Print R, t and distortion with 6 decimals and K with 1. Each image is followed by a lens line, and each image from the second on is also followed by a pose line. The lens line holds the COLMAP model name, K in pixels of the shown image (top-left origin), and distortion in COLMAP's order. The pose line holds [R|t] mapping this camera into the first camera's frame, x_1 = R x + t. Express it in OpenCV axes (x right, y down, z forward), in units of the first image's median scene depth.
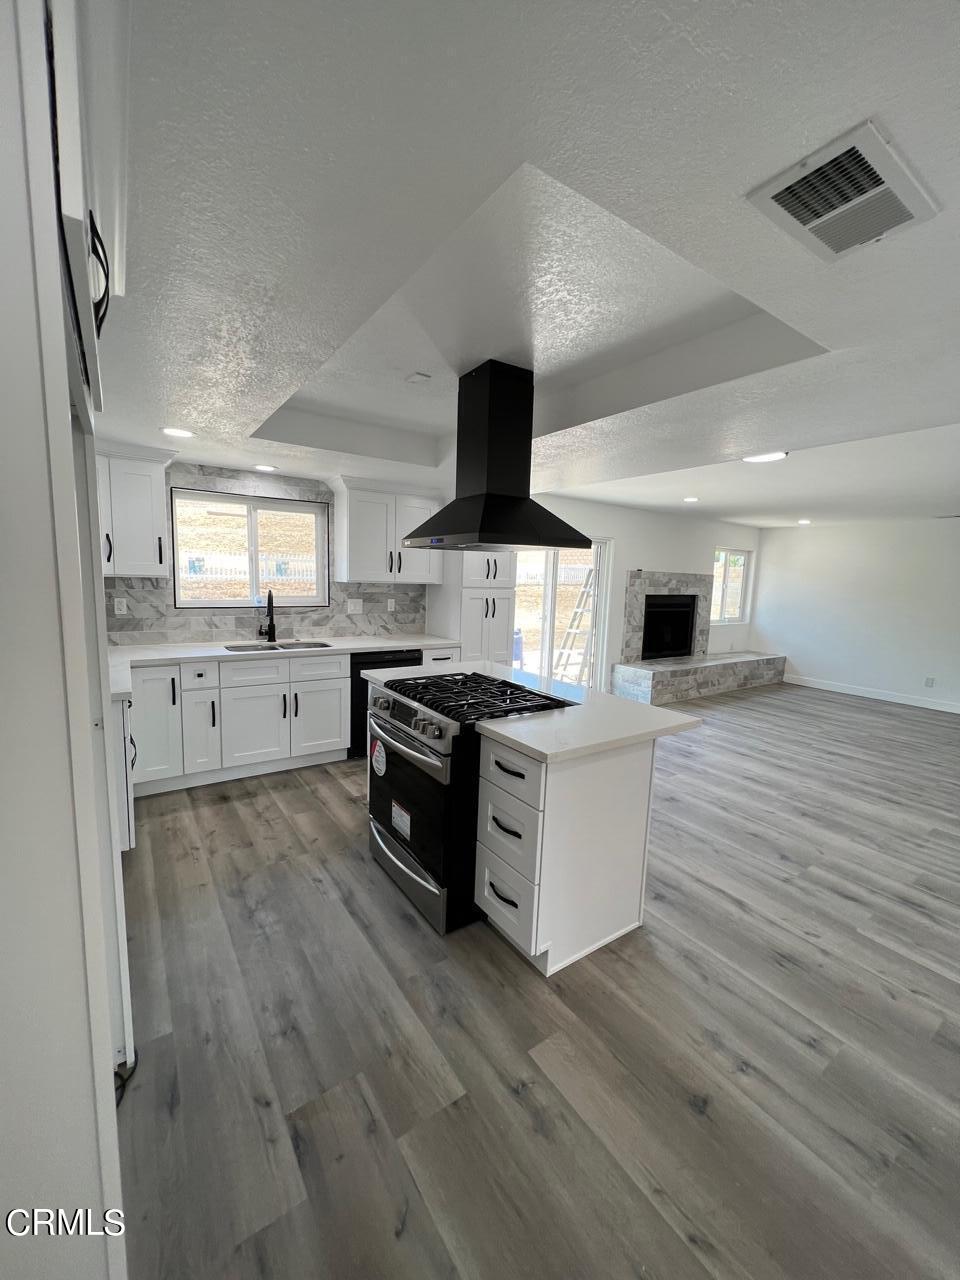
lens RADIAL K [[512.9, 0, 477.5], [0, 512.9, 641.5], [0, 0, 1]] dist [-0.000207, 0.000544]
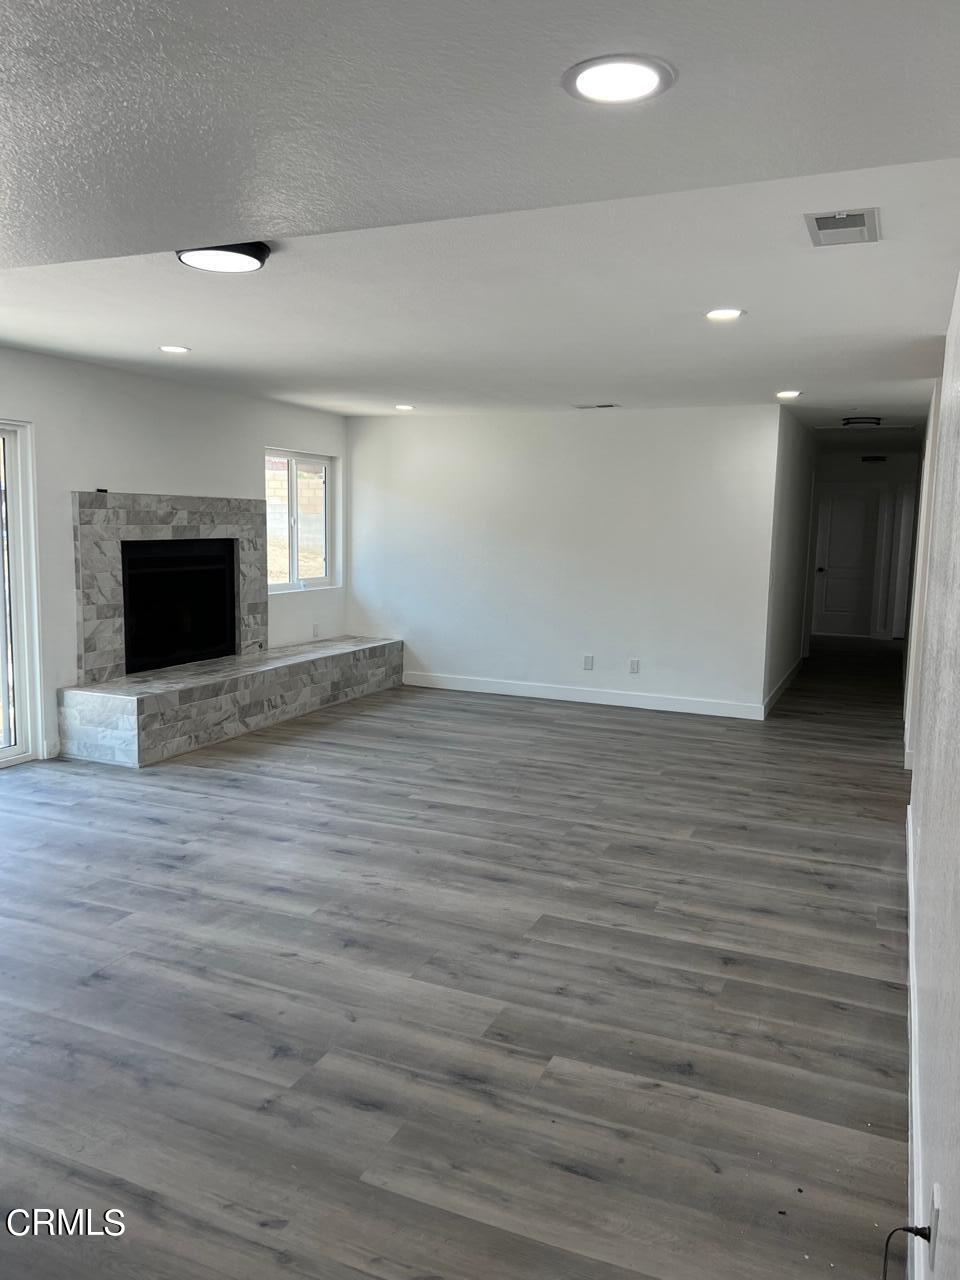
lens RADIAL K [[961.6, 0, 482.4], [0, 961.6, 631.0], [0, 0, 1]] dist [0.005621, -0.013356]
pose [[0.848961, -0.079378, 0.522460, 0.219943], [0.078947, 0.996610, 0.023132, 0.001487], [-0.522525, 0.021608, 0.852350, 0.057338]]
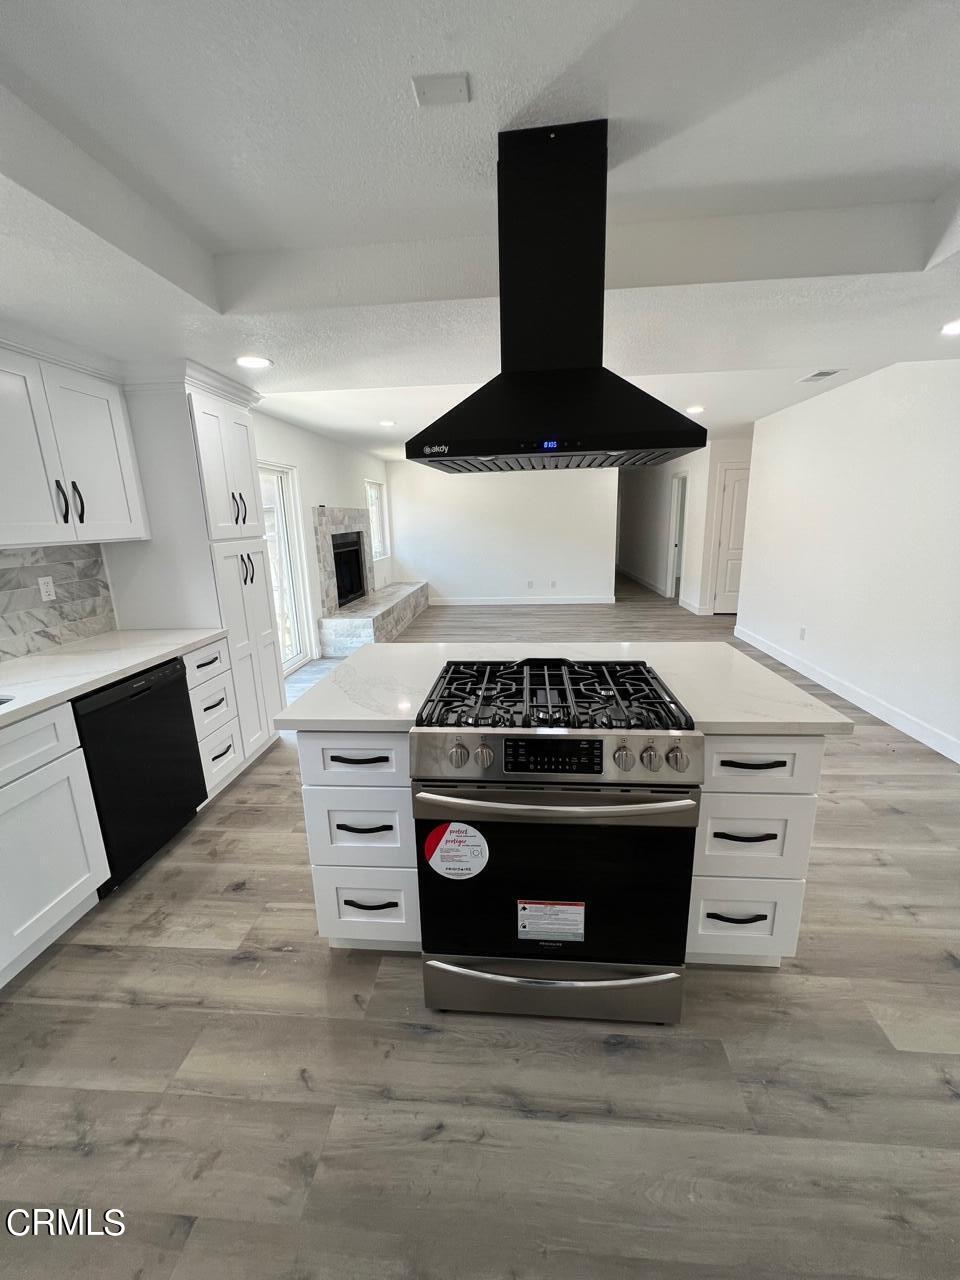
lens RADIAL K [[512.9, 0, 480.7], [0, 512.9, 641.6], [0, 0, 1]] dist [-0.000207, 0.000544]
pose [[0.632791, -0.233942, 0.738138, -0.332639], [0.148684, 0.972240, 0.180673, -0.055938], [-0.759914, -0.004579, 0.650008, 0.388356]]
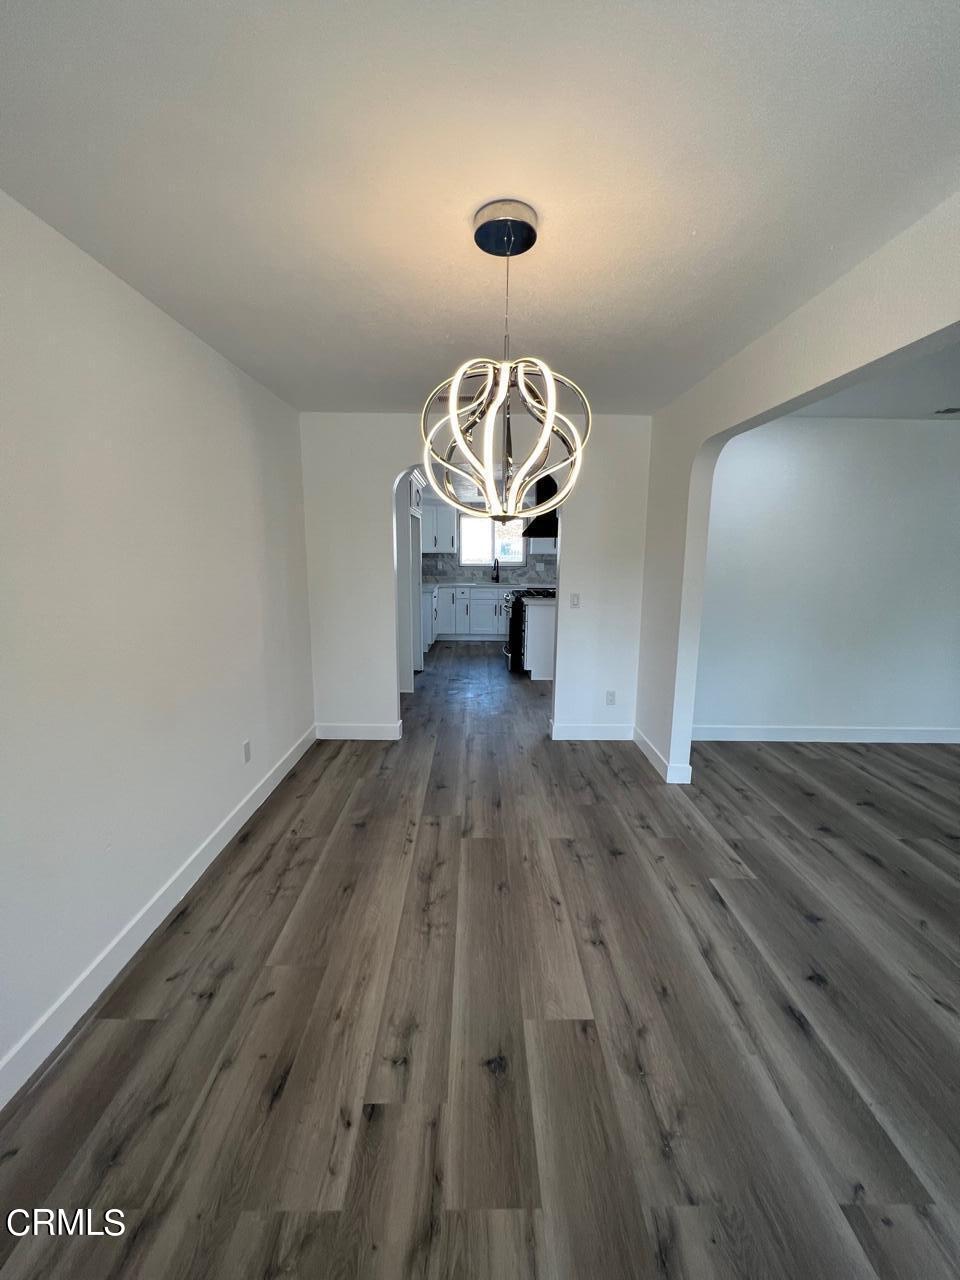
lens RADIAL K [[512.9, 0, 479.7], [0, 512.9, 641.2], [0, 0, 1]] dist [-0.000207, 0.000544]
pose [[0.826614, 0.073985, -0.557885, 0.658556], [-0.054279, 0.997180, 0.051818, 0.119901], [0.560146, -0.012552, 0.828299, -0.712355]]
